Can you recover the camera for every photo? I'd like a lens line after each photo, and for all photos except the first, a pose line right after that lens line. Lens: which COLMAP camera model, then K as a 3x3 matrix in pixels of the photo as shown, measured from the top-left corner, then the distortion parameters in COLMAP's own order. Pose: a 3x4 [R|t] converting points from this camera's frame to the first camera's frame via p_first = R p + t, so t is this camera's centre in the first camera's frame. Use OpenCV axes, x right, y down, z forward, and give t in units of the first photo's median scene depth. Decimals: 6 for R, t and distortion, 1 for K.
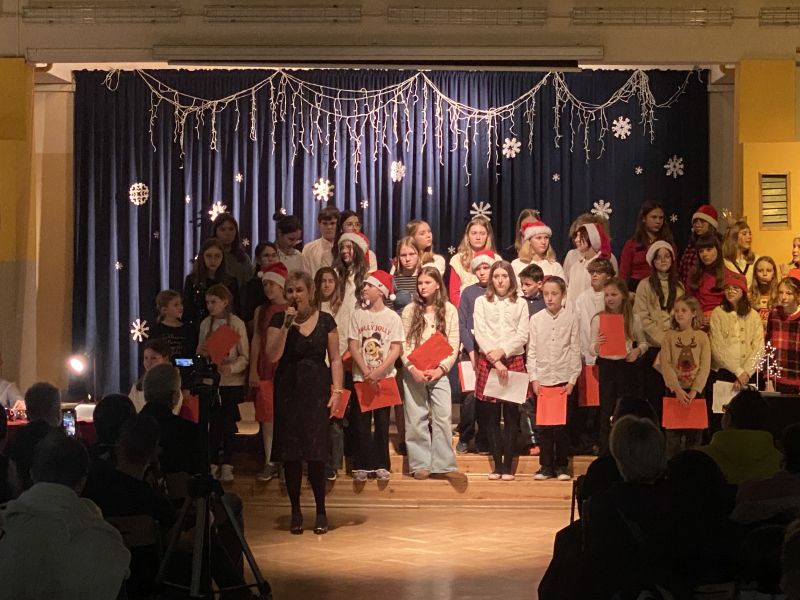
lens RADIAL K [[2358.1, 0, 399.5], [0, 2358.1, 298.8], [0, 0, 1]] dist [0.407770, 0.000000]
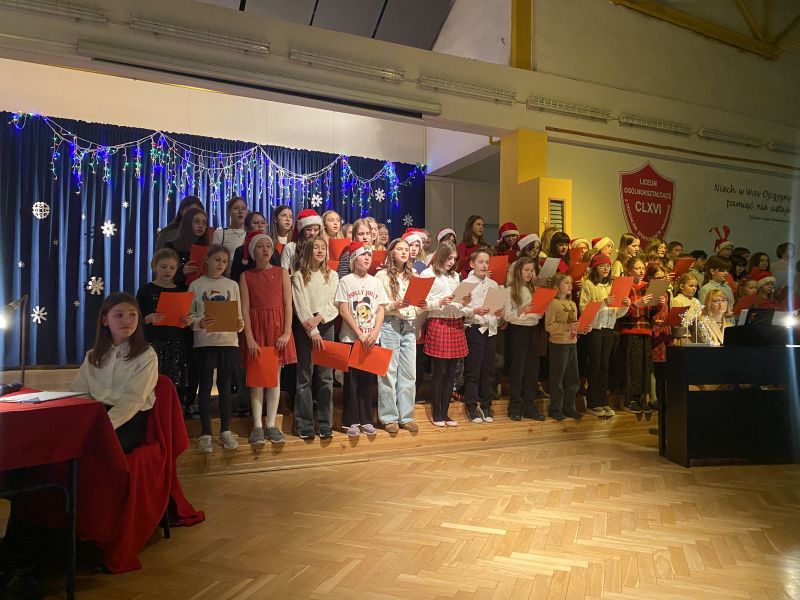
lens RADIAL K [[616.8, 0, 402.0], [0, 616.8, 304.7], [0, 0, 1]] dist [0.032170, -0.005781]
pose [[0.893667, 0.015599, 0.448459, -0.085645], [0.006883, 0.998801, -0.048459, 0.026212], [-0.448678, 0.046393, 0.892489, 0.607536]]
